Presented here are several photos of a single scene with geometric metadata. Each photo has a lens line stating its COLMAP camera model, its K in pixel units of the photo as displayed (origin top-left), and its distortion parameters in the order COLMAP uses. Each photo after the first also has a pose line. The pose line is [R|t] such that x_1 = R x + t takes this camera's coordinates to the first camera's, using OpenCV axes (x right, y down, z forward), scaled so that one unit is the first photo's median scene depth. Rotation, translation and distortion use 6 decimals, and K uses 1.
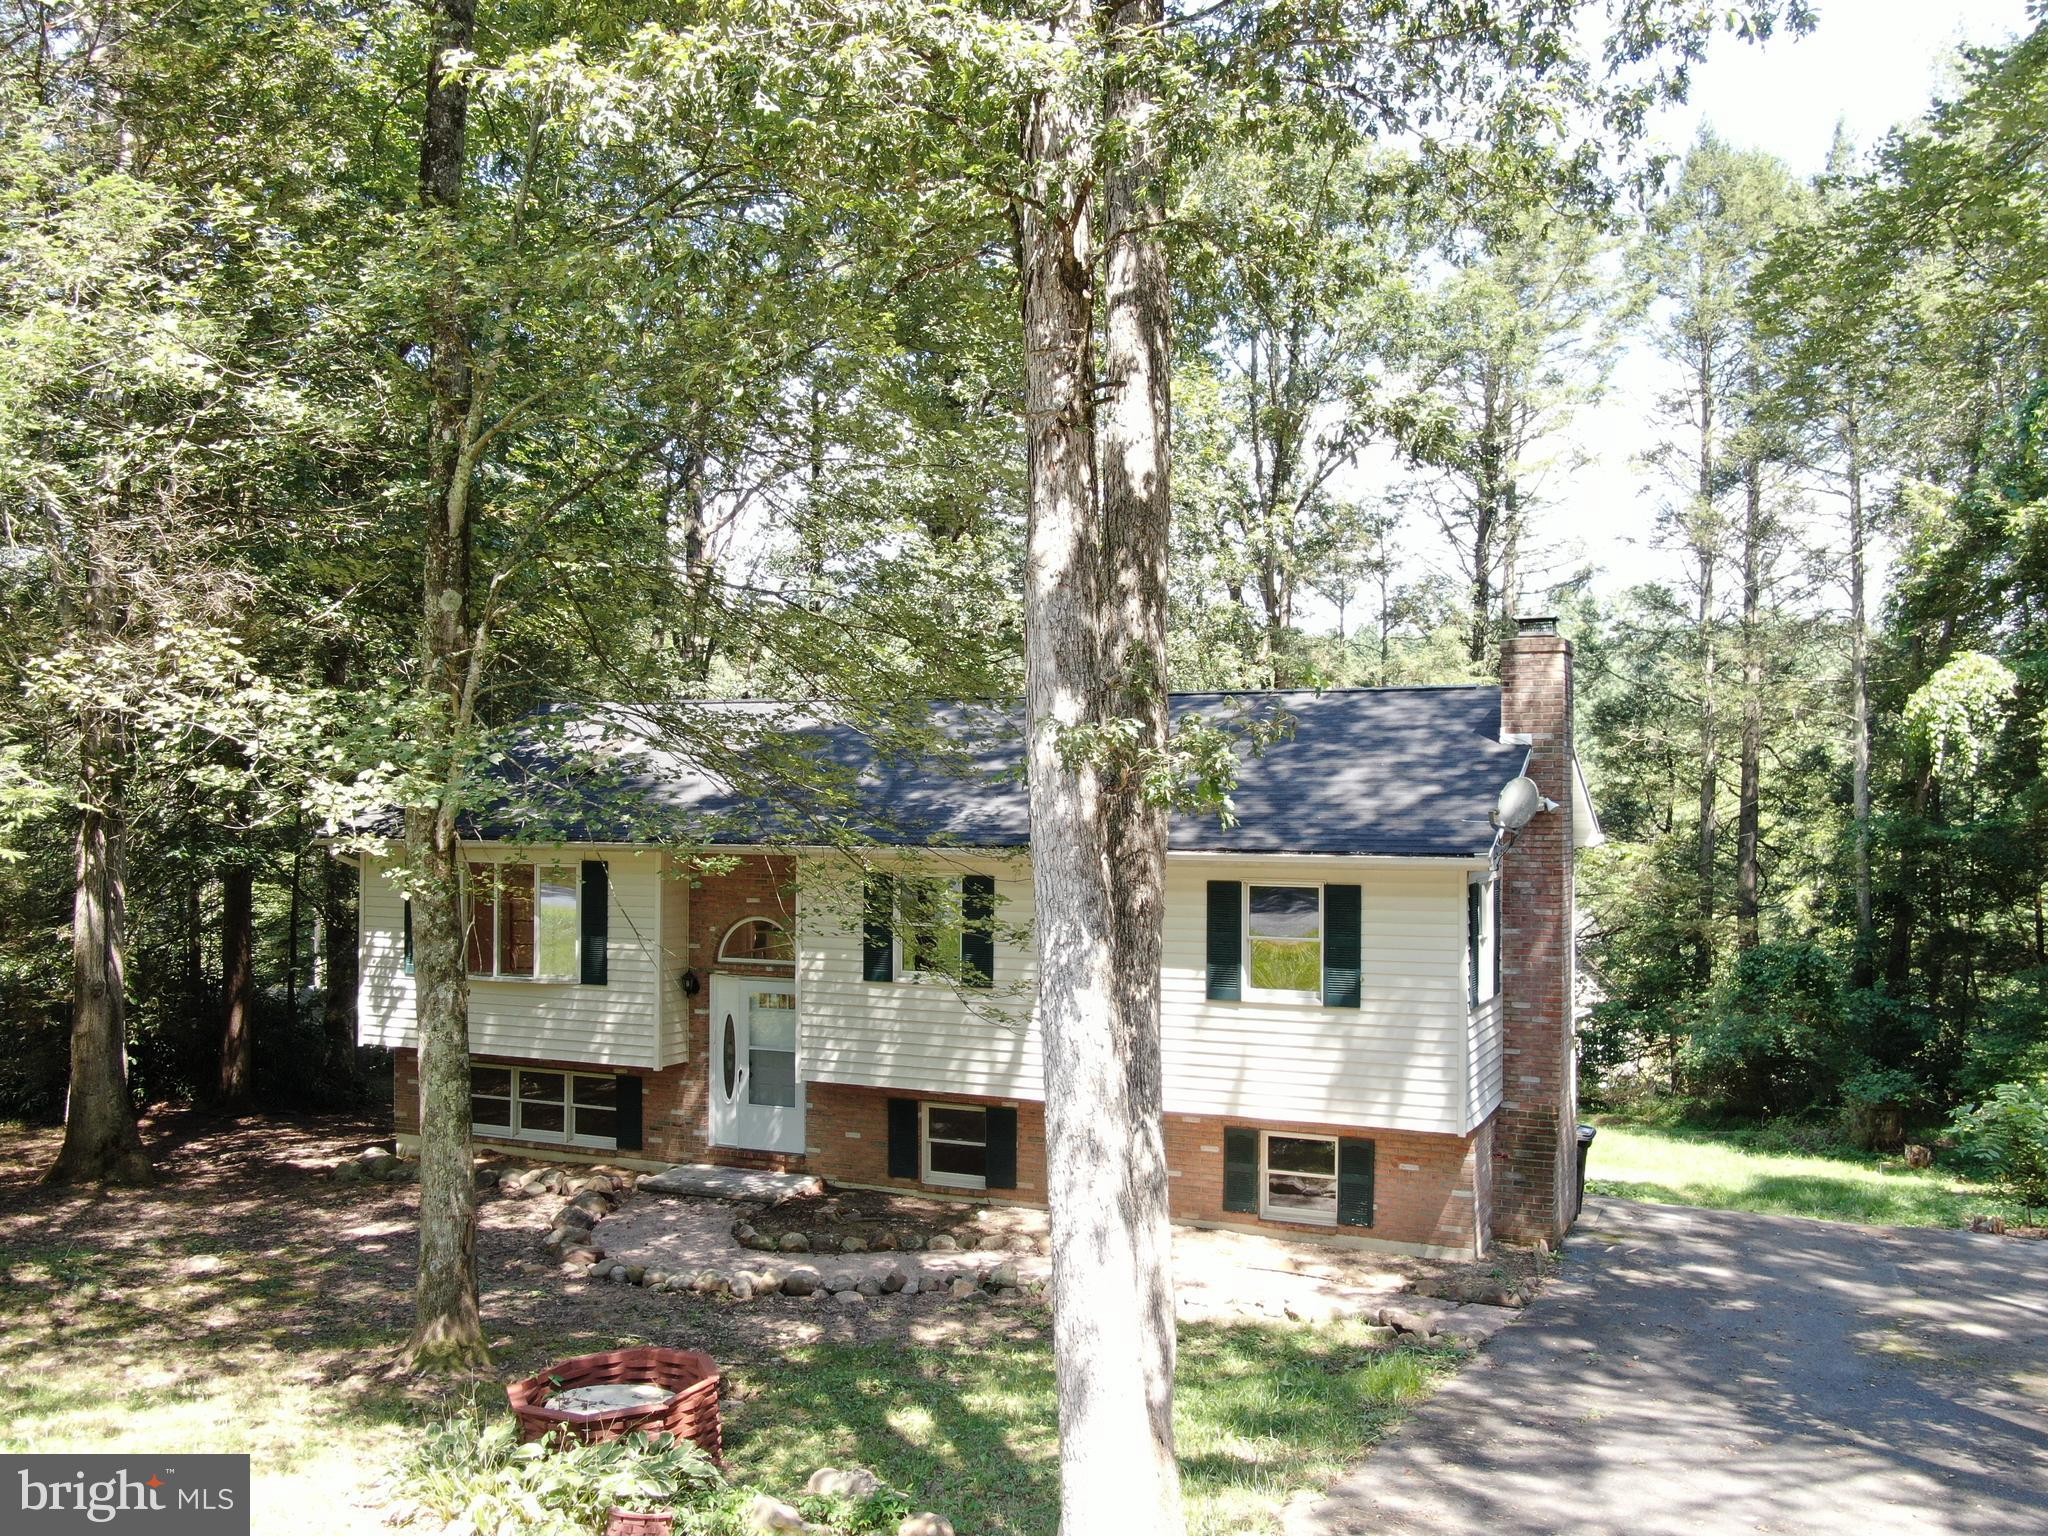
lens RADIAL K [[1863.0, 0, 1024.0], [0, 1863.0, 768.0], [0, 0, 1]] dist [0.056828, -0.000223]
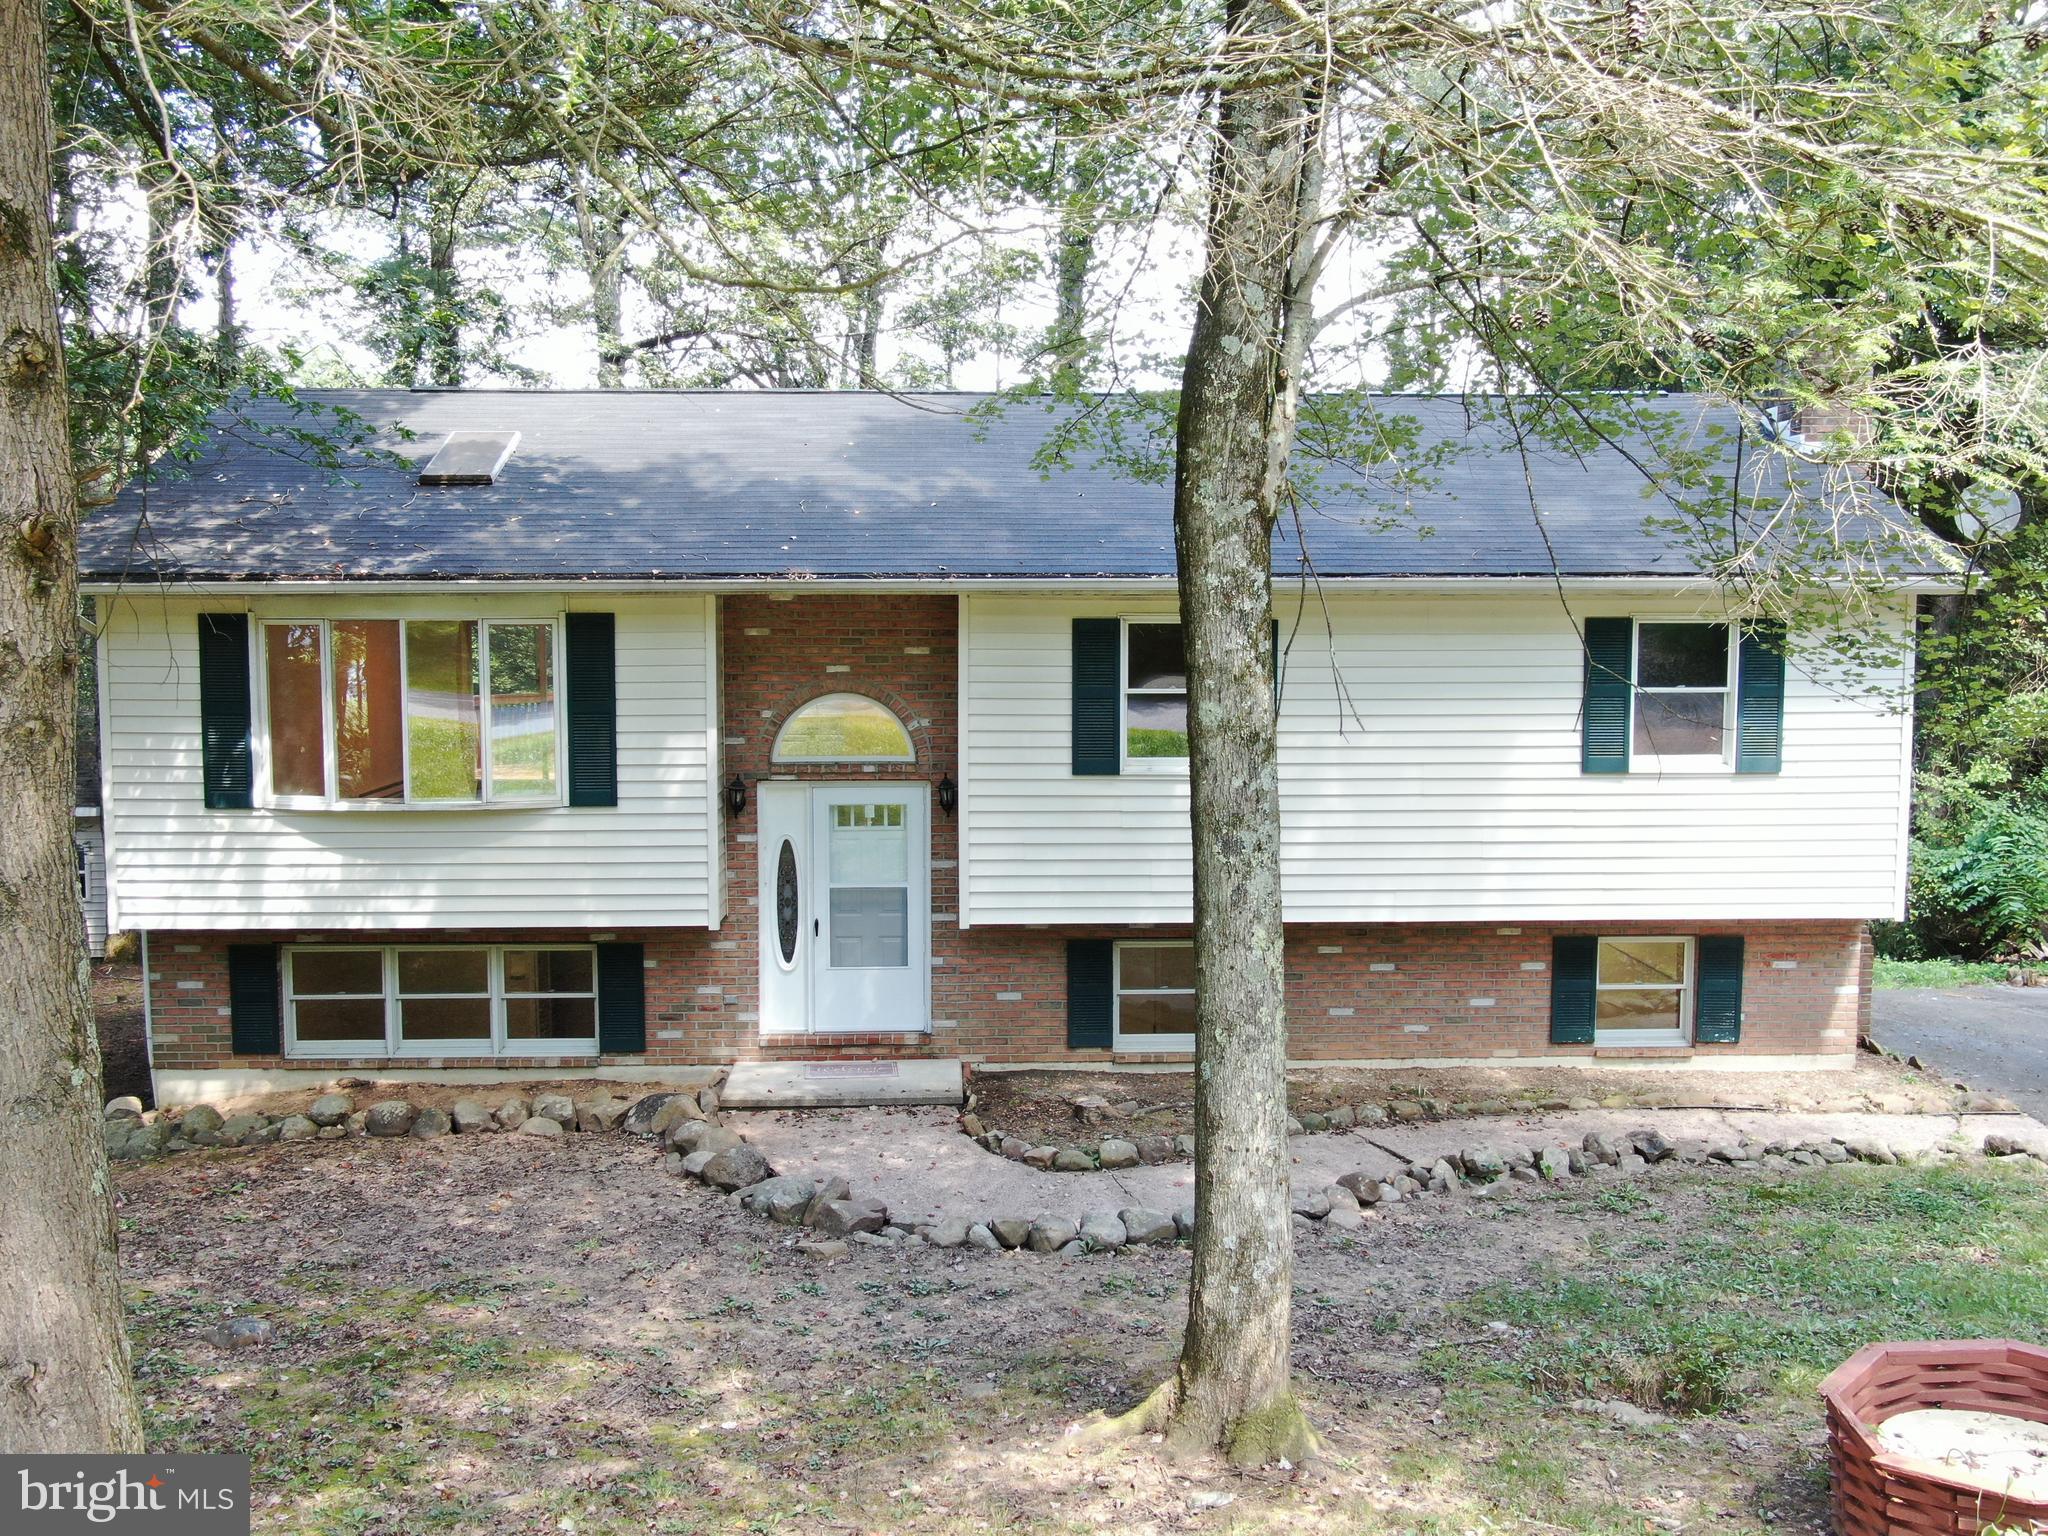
lens RADIAL K [[2331.6, 0, 1024.0], [0, 2331.6, 768.0], [0, 0, 1]] dist [0.012543, 0.005807]
pose [[0.886715, -0.056633, 0.458835, -0.461180], [-0.002056, 0.991976, 0.126411, 0.003176], [-0.462312, -0.113034, 0.879483, 0.240755]]
